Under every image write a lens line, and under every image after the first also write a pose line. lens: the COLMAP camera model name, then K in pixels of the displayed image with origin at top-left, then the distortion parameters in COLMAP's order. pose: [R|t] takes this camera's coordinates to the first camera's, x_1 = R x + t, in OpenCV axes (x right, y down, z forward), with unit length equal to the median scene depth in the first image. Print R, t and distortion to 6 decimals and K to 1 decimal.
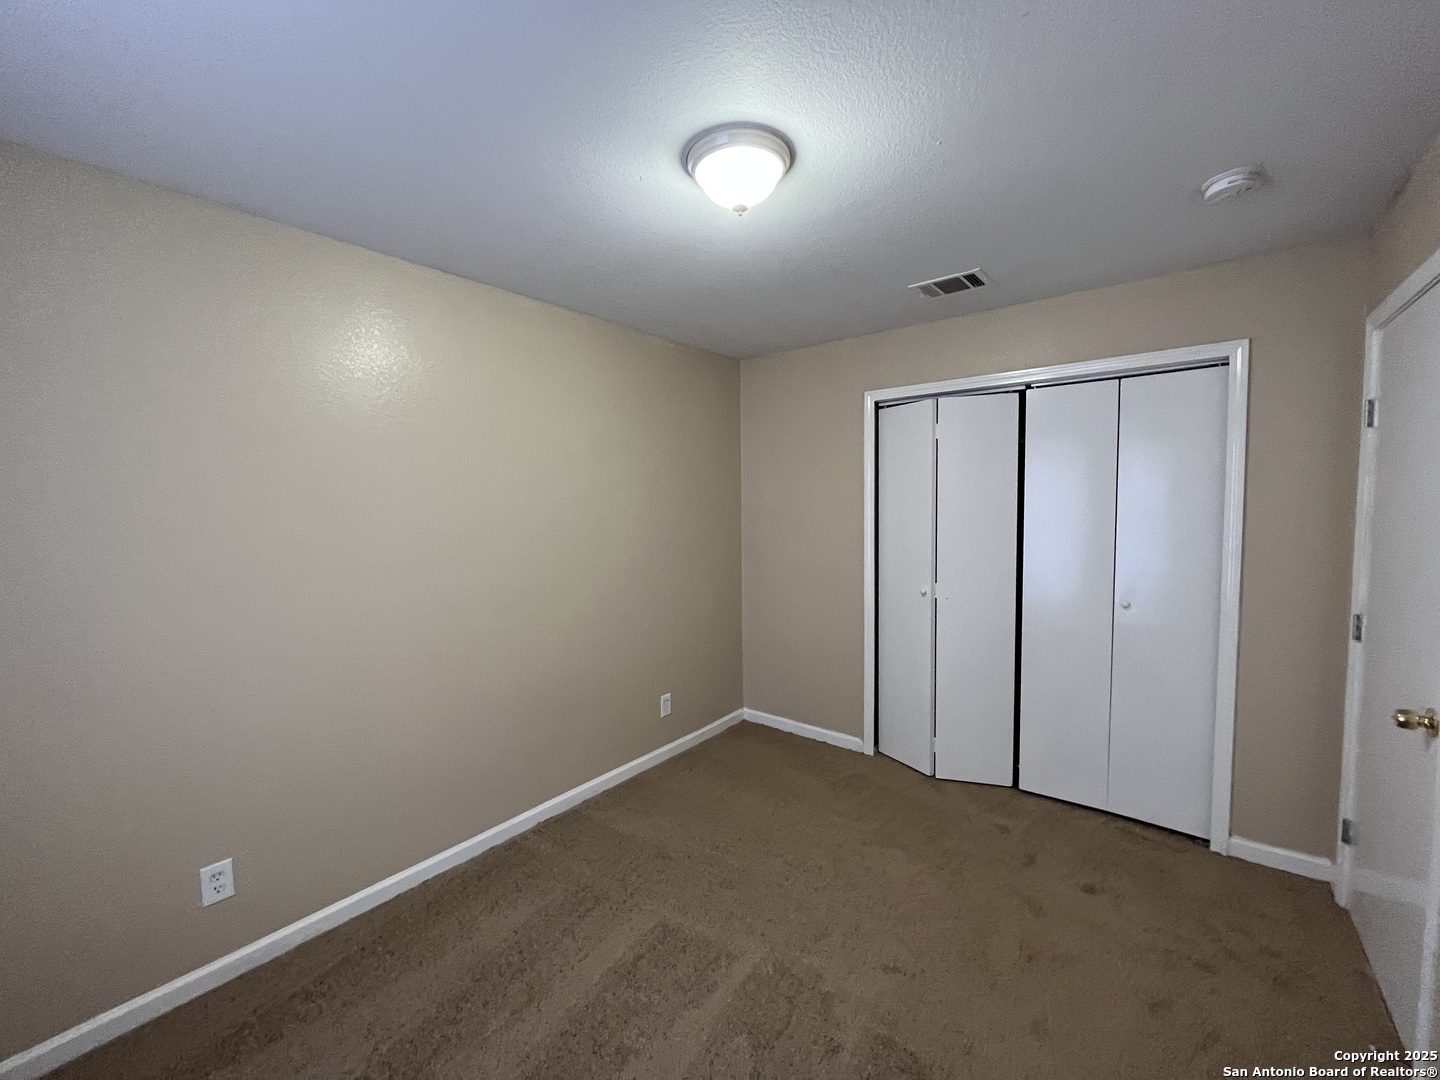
lens RADIAL K [[578.5, 0, 719.5], [0, 578.5, 539.8], [0, 0, 1]] dist [-0.001725, -0.000785]
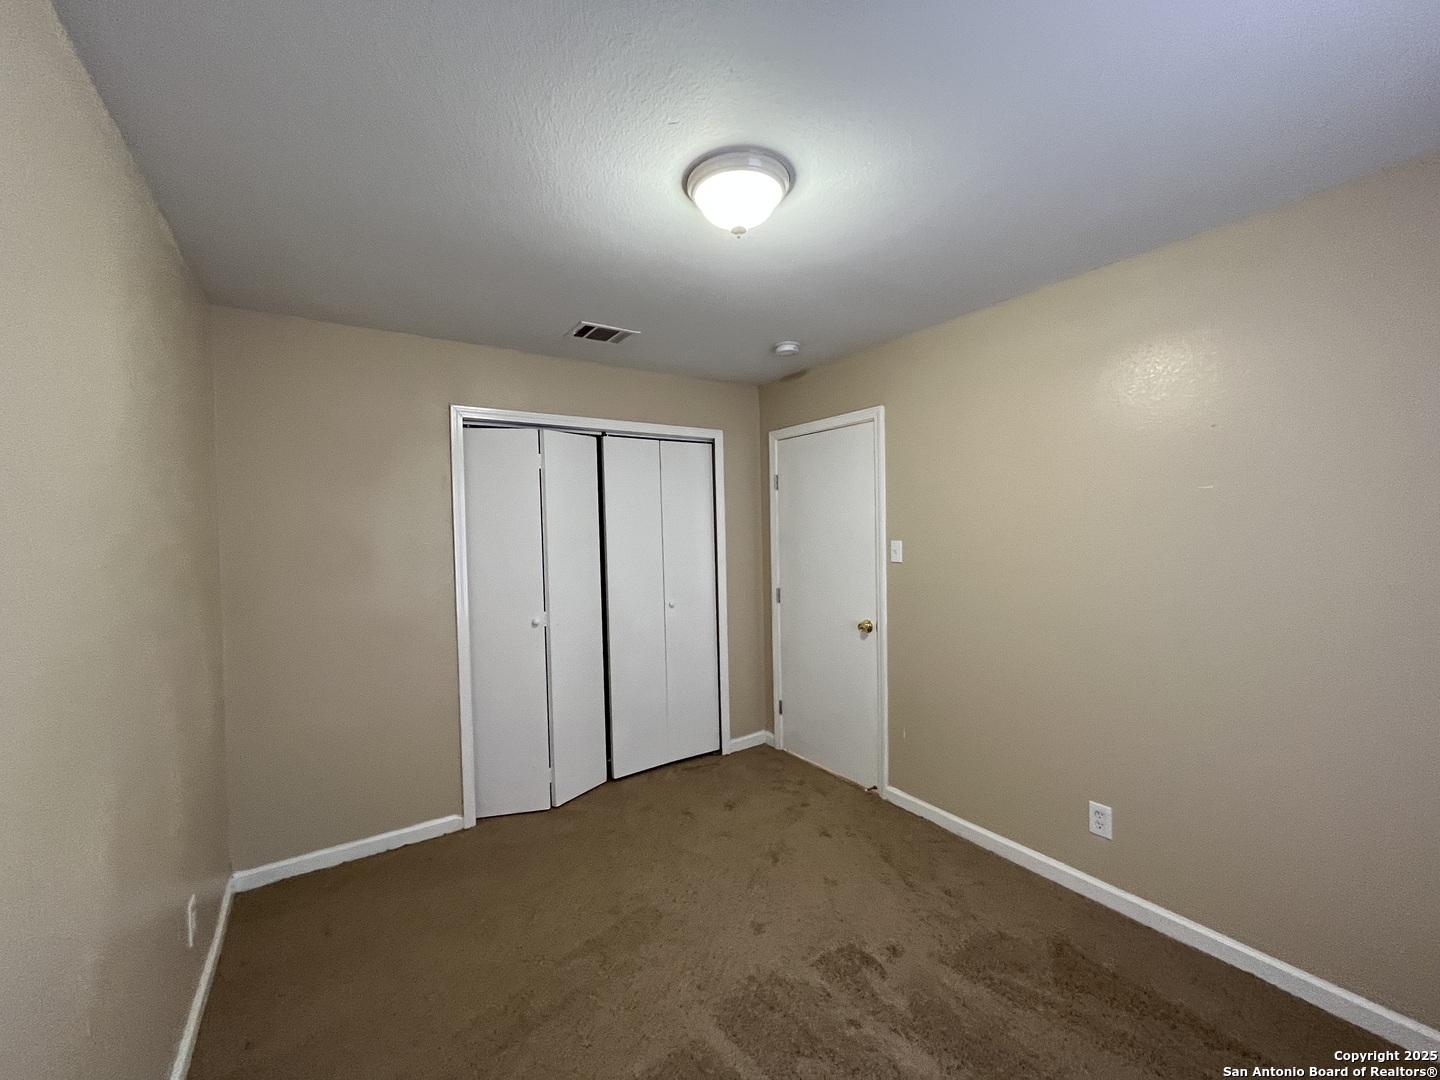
lens RADIAL K [[578.5, 0, 719.5], [0, 578.5, 539.8], [0, 0, 1]] dist [-0.001725, -0.000785]
pose [[0.286700, -0.009218, 0.957976, -0.570048], [0.076049, 0.997017, -0.013166, -0.014352], [-0.954997, 0.076628, 0.286546, 0.474507]]
